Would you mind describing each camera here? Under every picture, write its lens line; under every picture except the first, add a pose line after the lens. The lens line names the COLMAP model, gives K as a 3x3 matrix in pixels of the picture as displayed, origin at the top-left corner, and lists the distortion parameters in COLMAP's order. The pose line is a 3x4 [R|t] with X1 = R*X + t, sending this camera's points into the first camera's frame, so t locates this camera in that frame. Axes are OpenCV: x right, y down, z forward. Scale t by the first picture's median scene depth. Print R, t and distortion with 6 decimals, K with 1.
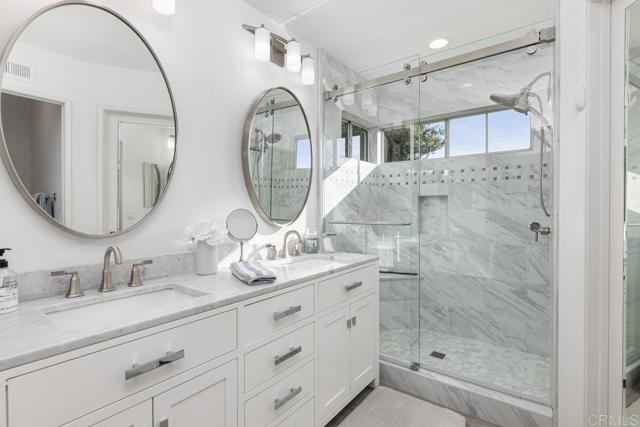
lens RADIAL K [[315.2, 0, 318.1], [0, 315.2, 211.9], [0, 0, 1]] dist [0.013619, -0.000259]
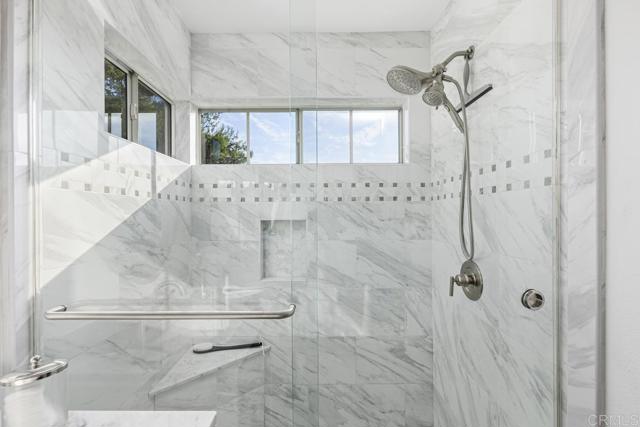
lens RADIAL K [[282.1, 0, 319.7], [0, 282.1, 217.3], [0, 0, 1]] dist [0.006875, -0.000745]
pose [[0.793722, -0.003601, 0.608270, 0.071577], [0.009965, 0.999925, -0.007085, -0.056656], [-0.608199, 0.011685, 0.793698, 0.529363]]
